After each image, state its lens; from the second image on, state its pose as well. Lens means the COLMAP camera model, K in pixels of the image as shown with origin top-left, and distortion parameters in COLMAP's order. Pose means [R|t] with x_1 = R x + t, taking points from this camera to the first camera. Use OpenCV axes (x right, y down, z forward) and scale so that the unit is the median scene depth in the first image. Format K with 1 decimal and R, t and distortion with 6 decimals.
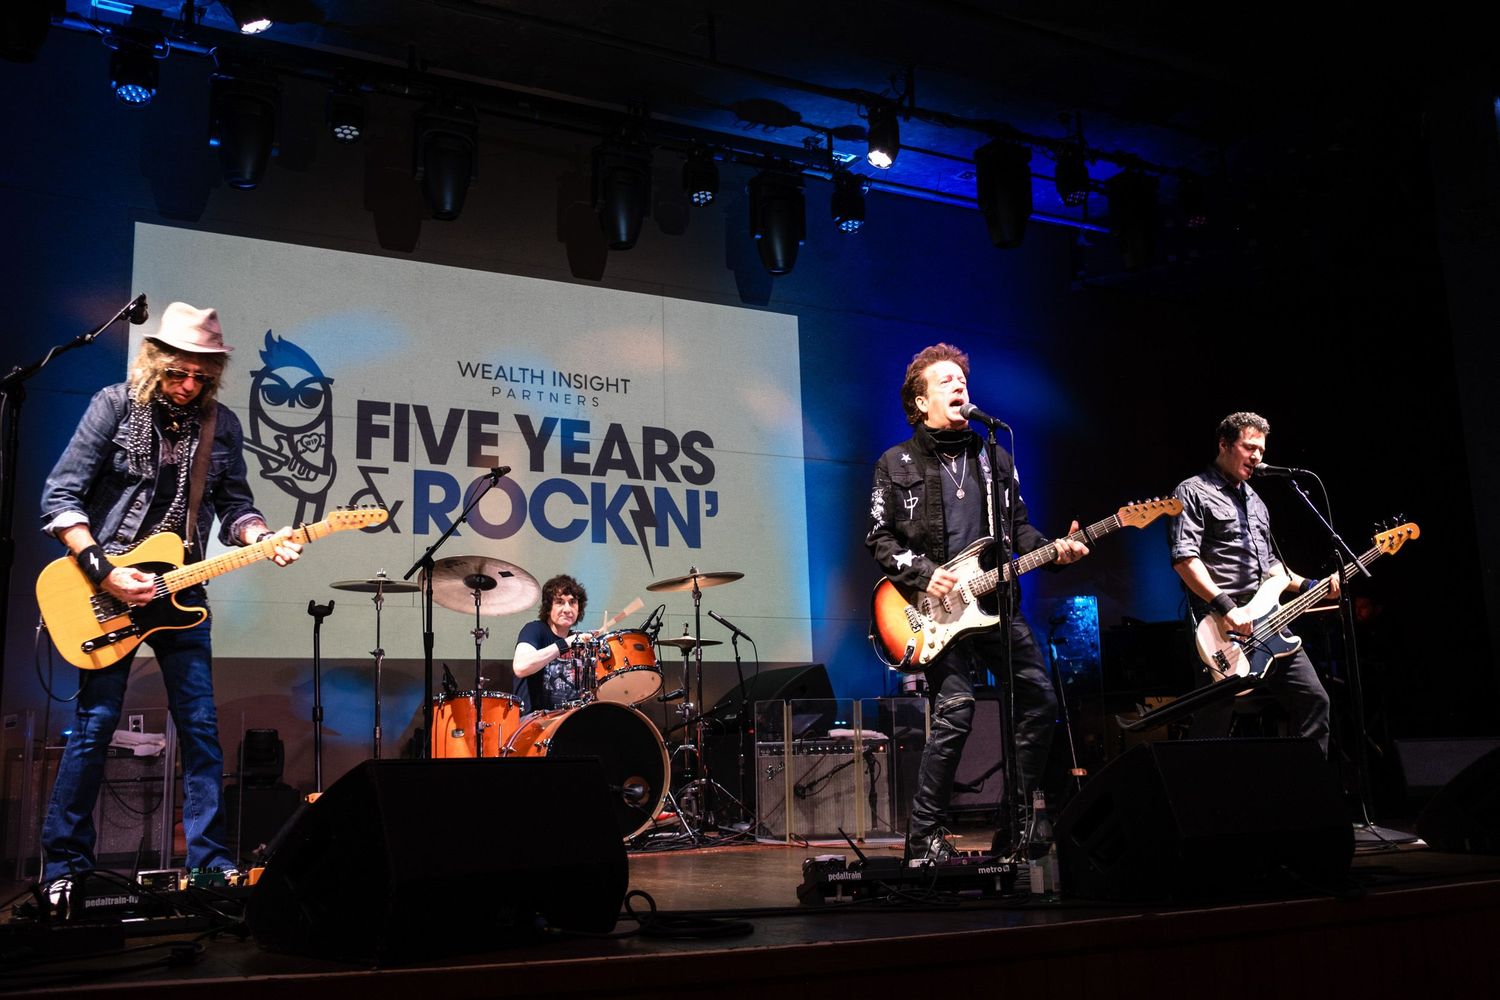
lens RADIAL K [[1423.2, 0, 750.0], [0, 1423.2, 500.0], [0, 0, 1]] dist [-0.085694, 0.161308]
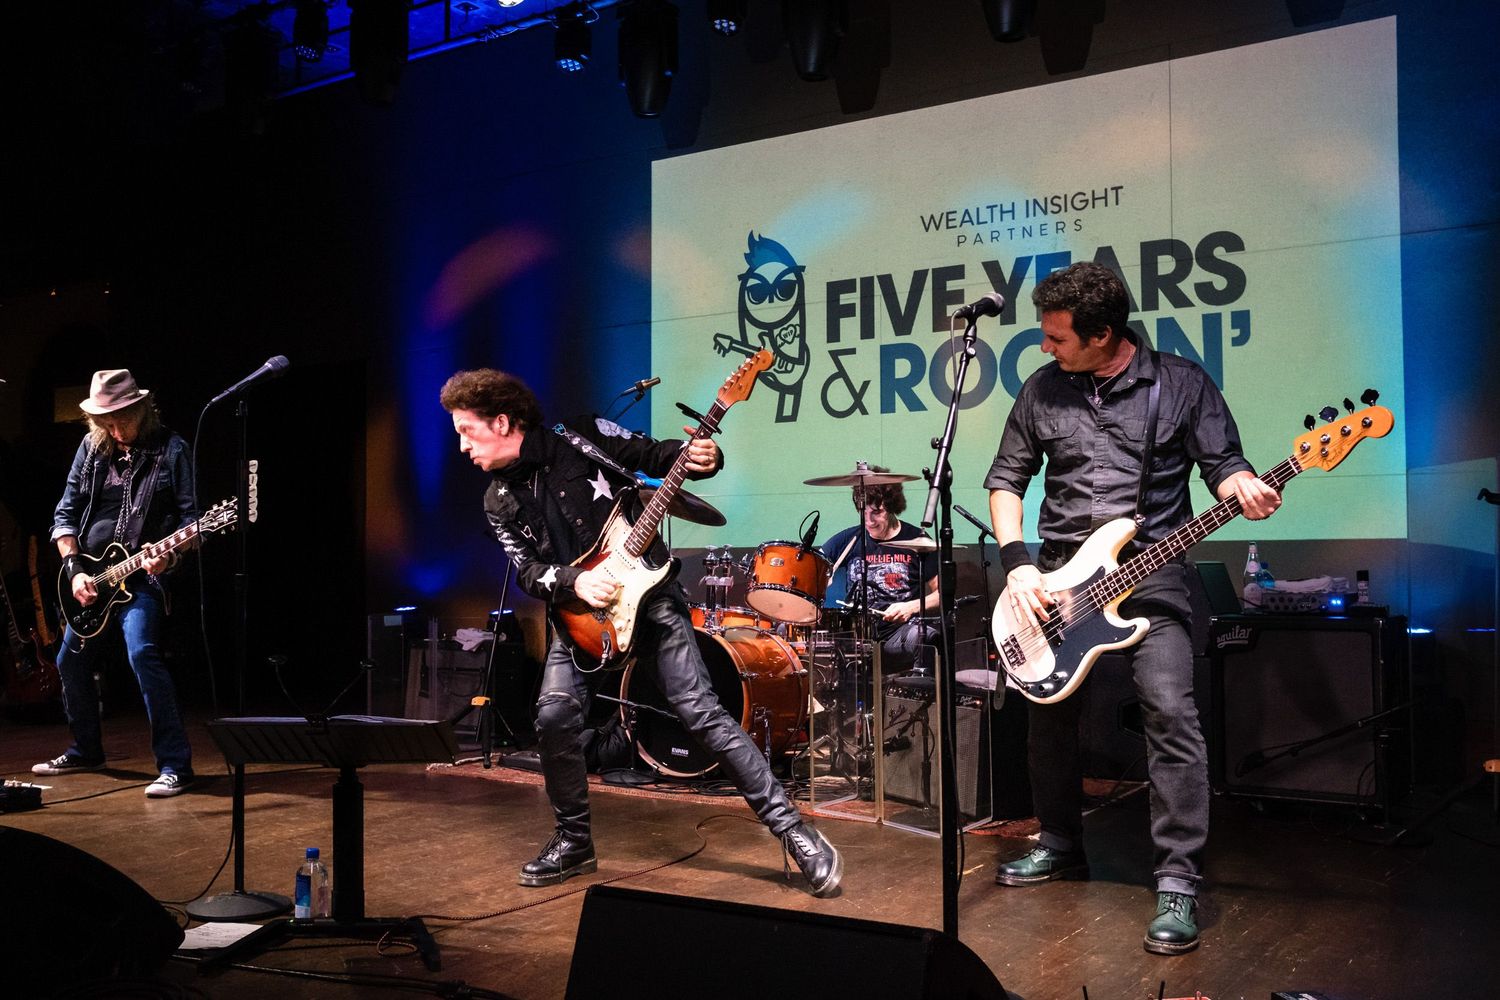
lens RADIAL K [[1465.7, 0, 722.0], [0, 1465.7, 510.8], [0, 0, 1]] dist [-0.075702, 0.171346]
pose [[0.448634, -0.001751, -0.893714, 0.565051], [0.154375, 0.985119, 0.075564, -0.002586], [0.880282, -0.171868, 0.442228, 0.439575]]
